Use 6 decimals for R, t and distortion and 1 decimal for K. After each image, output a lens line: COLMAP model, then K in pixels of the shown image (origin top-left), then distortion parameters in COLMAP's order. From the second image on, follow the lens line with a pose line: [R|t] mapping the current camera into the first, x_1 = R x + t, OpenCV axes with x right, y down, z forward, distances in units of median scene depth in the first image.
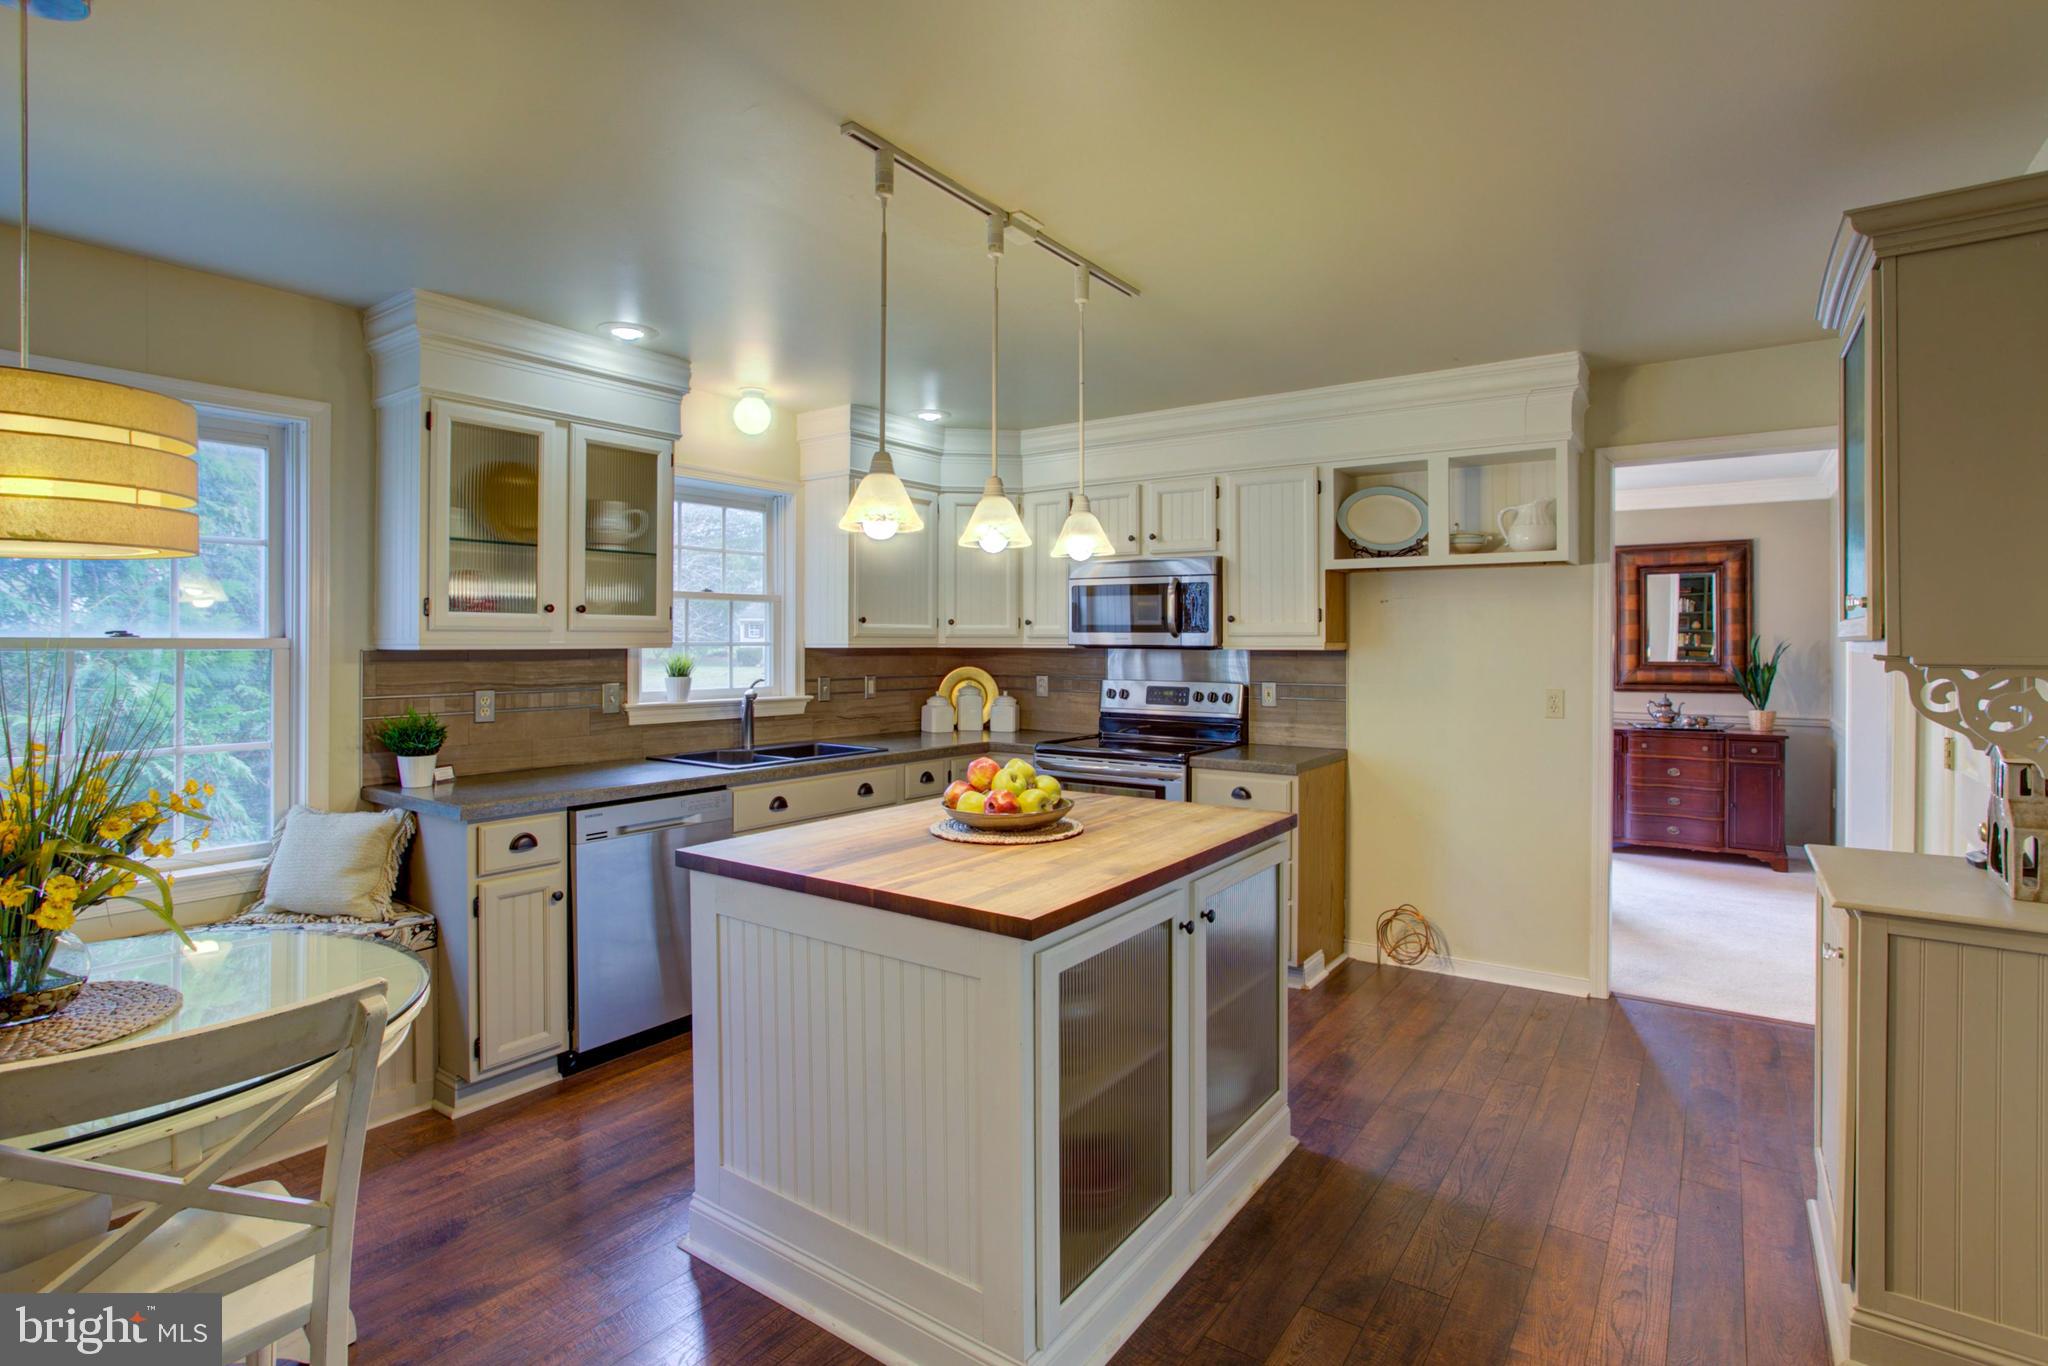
lens RADIAL K [[1007.3, 0, 1004.6], [0, 1007.3, 636.1], [0, 0, 1]] dist [-0.047576, 0.022256]
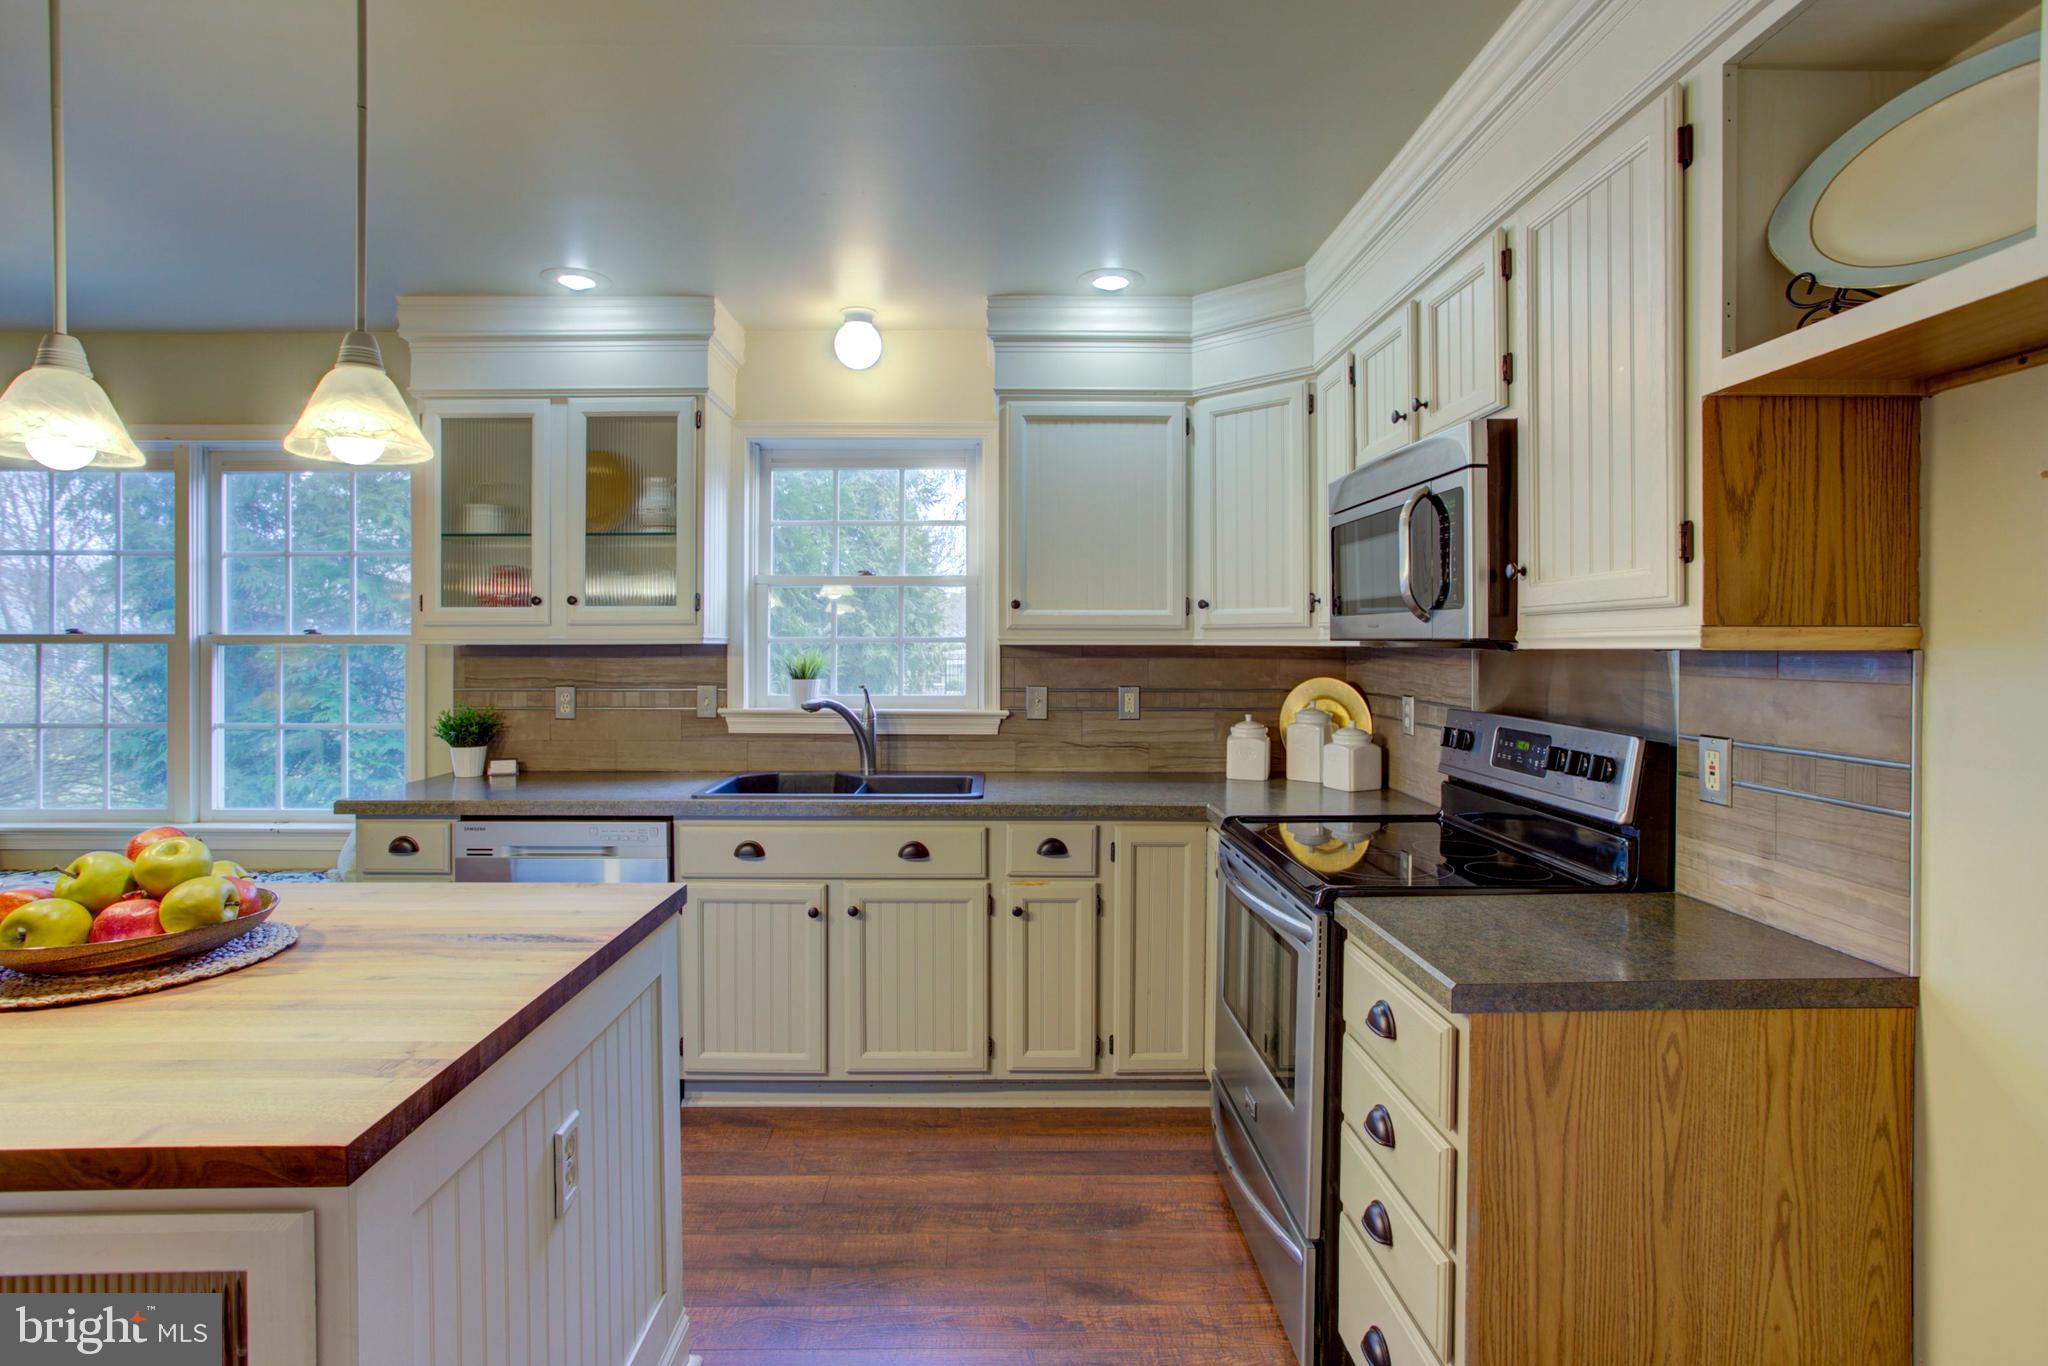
lens RADIAL K [[1007.3, 0, 1009.5], [0, 1007.3, 647.5], [0, 0, 1]] dist [-0.047576, 0.022256]
pose [[0.598200, 0.002247, -0.801344, 0.422221], [0.006404, 0.999951, 0.007585, 0.008555], [0.801321, -0.009669, 0.598156, 0.605585]]
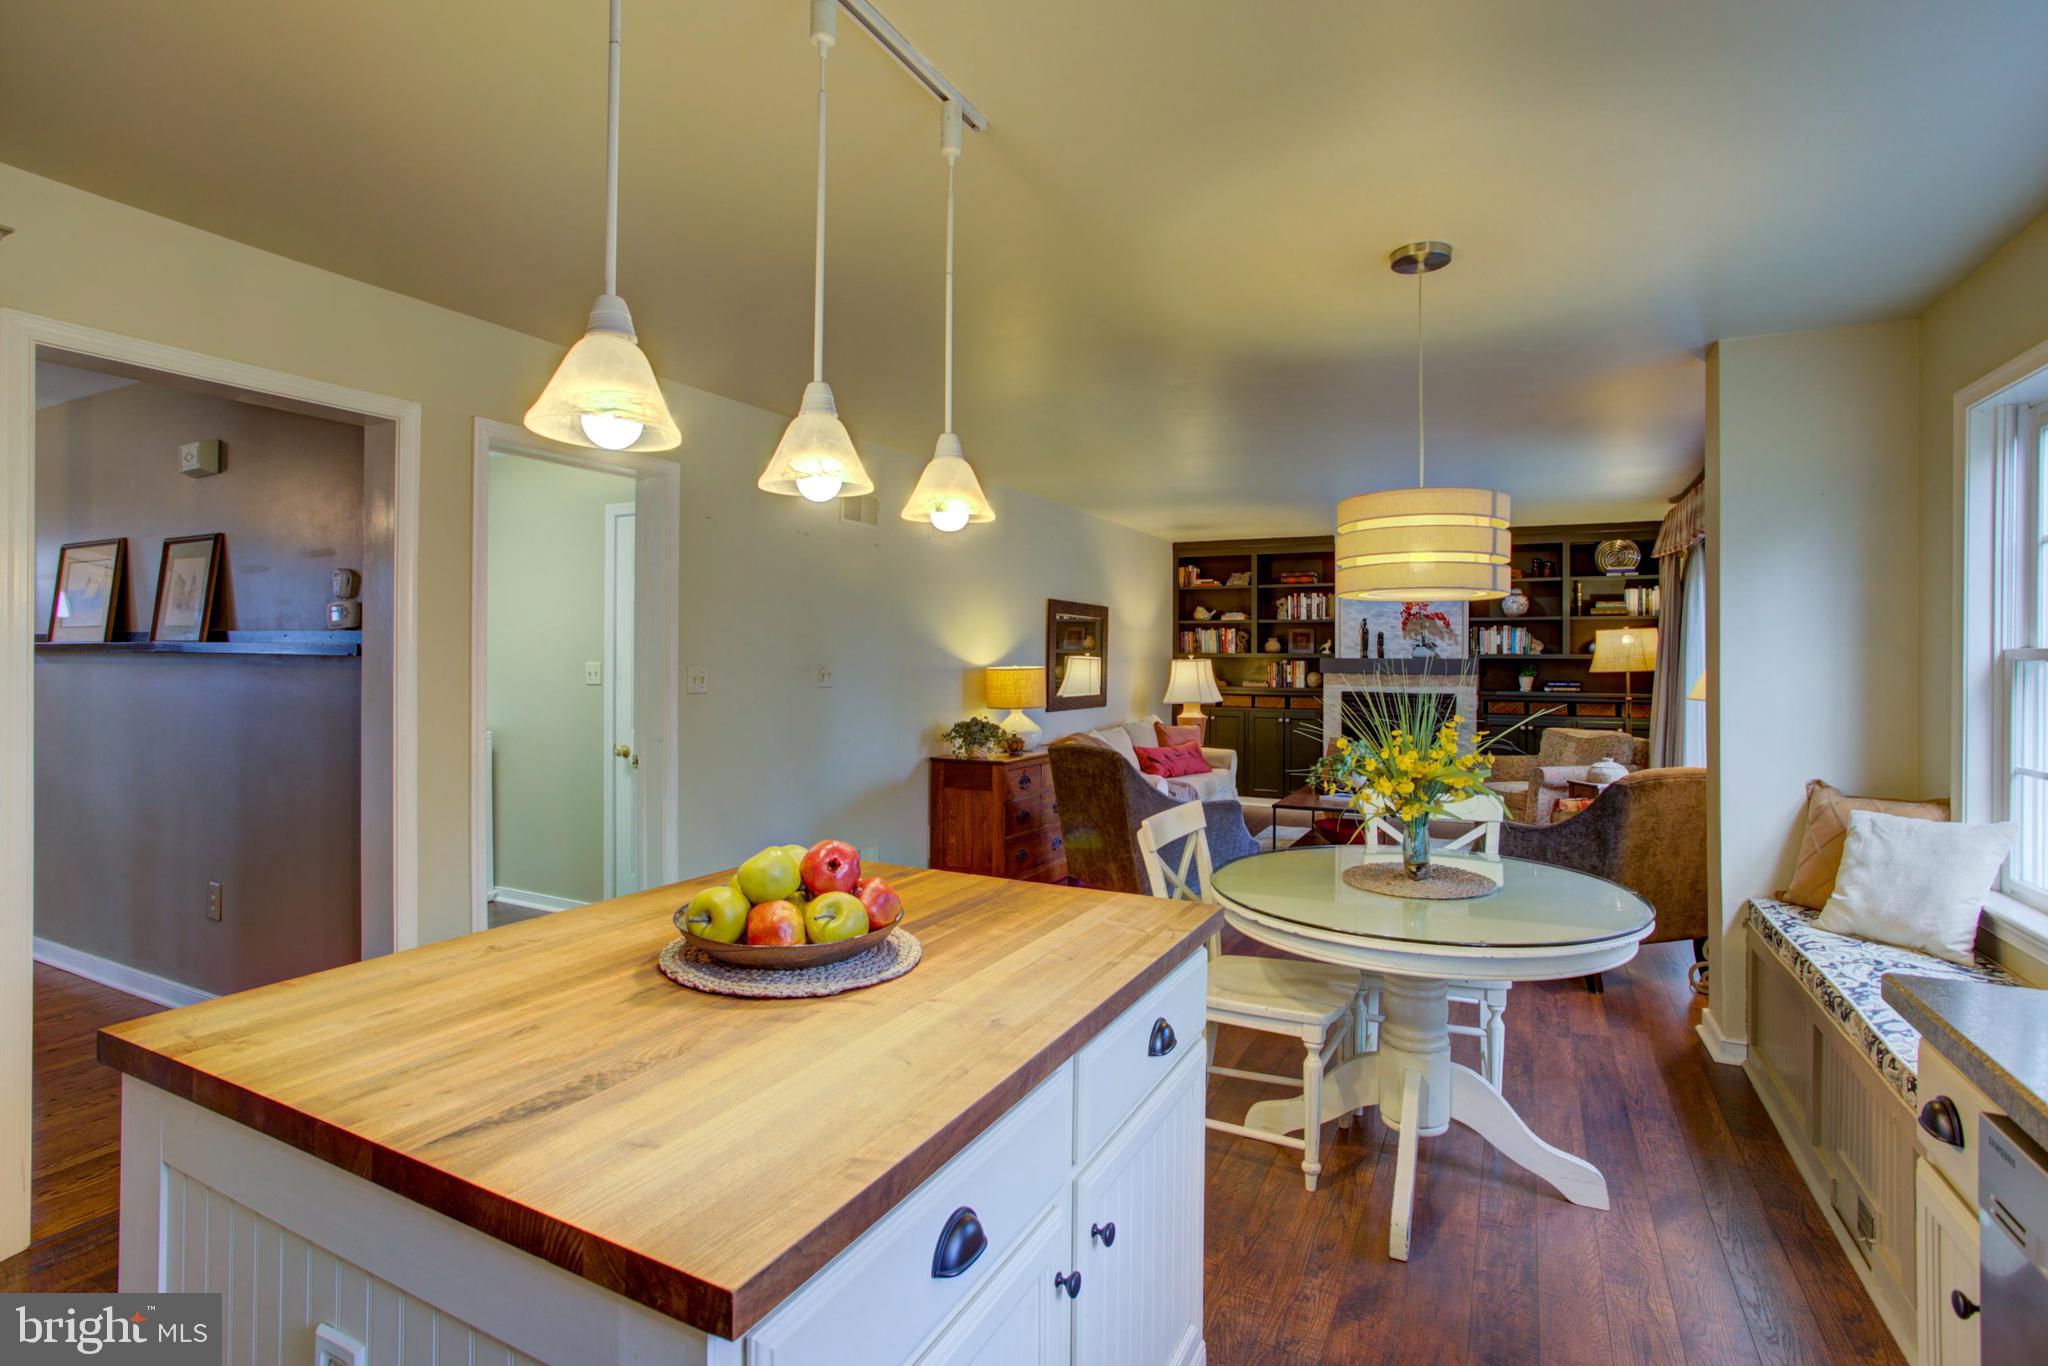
lens RADIAL K [[1007.3, 0, 1017.5], [0, 1007.3, 665.0], [0, 0, 1]] dist [-0.047576, 0.022256]
pose [[-0.988909, -0.002994, -0.148491, -0.028970], [-0.003124, 0.999995, 0.000642, 0.011866], [0.148489, 0.001099, -0.988913, 0.916178]]
